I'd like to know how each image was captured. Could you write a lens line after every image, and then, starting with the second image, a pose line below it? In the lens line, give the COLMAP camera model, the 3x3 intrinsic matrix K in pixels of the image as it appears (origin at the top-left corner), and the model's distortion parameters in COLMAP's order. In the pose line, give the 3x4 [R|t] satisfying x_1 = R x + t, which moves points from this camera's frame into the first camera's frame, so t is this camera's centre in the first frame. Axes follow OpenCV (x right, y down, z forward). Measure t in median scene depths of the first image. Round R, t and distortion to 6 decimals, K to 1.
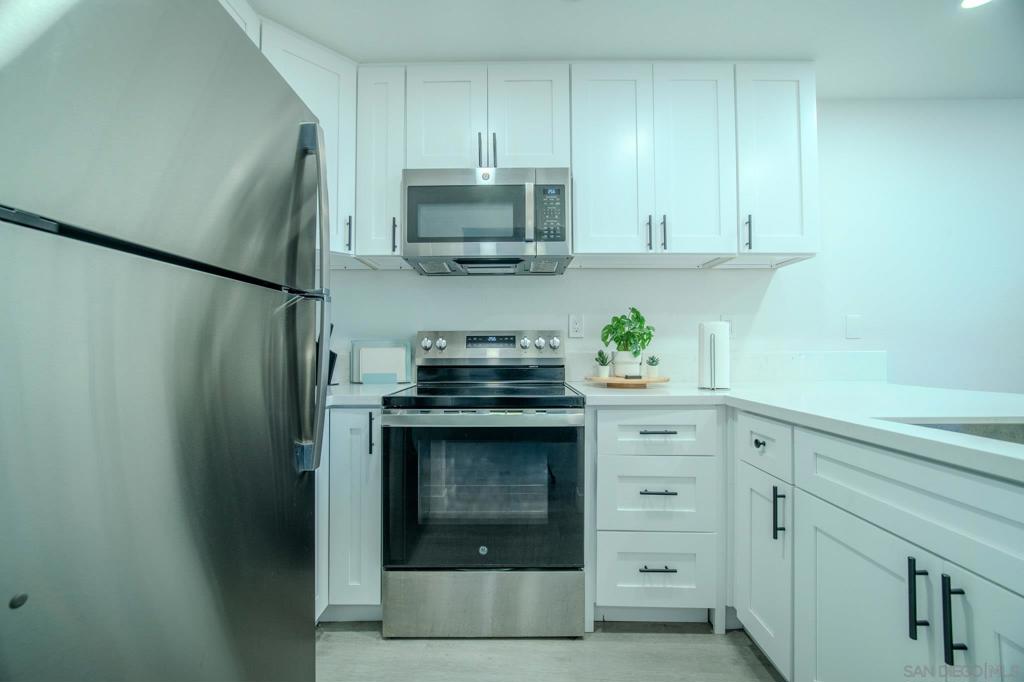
lens RADIAL K [[413.2, 0, 512.0], [0, 413.2, 341.0], [0, 0, 1]] dist [-0.021308, 0.005483]
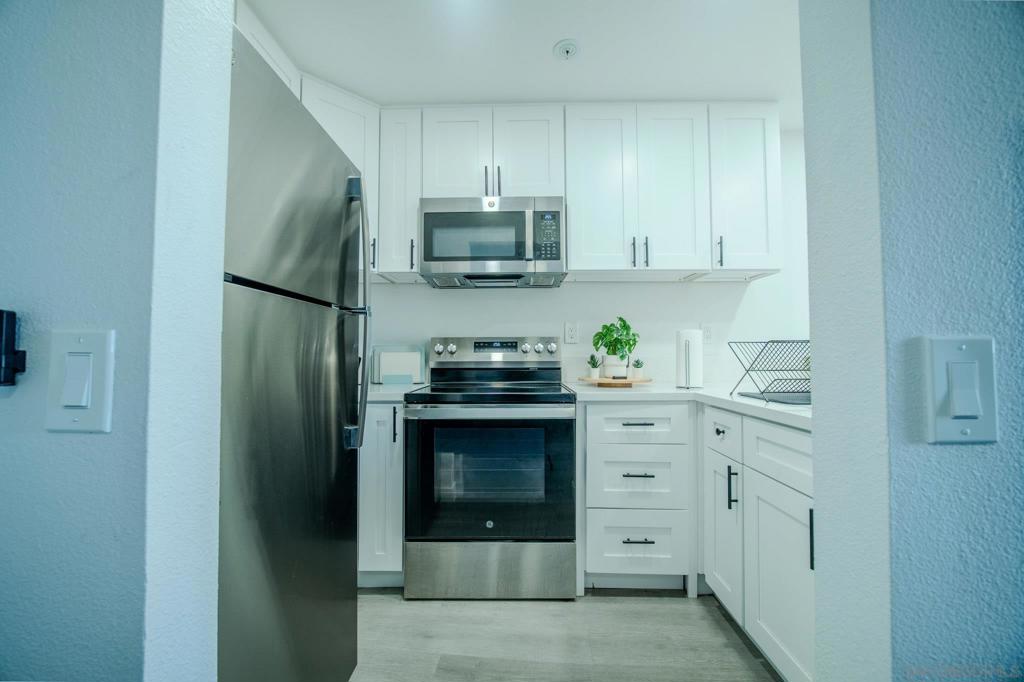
lens RADIAL K [[413.2, 0, 512.0], [0, 413.2, 341.0], [0, 0, 1]] dist [-0.021308, 0.005483]
pose [[0.999964, -0.000902, -0.008405, 0.003700], [0.000809, 0.999939, -0.010971, -0.002305], [0.008415, 0.010964, 0.999904, -0.156358]]
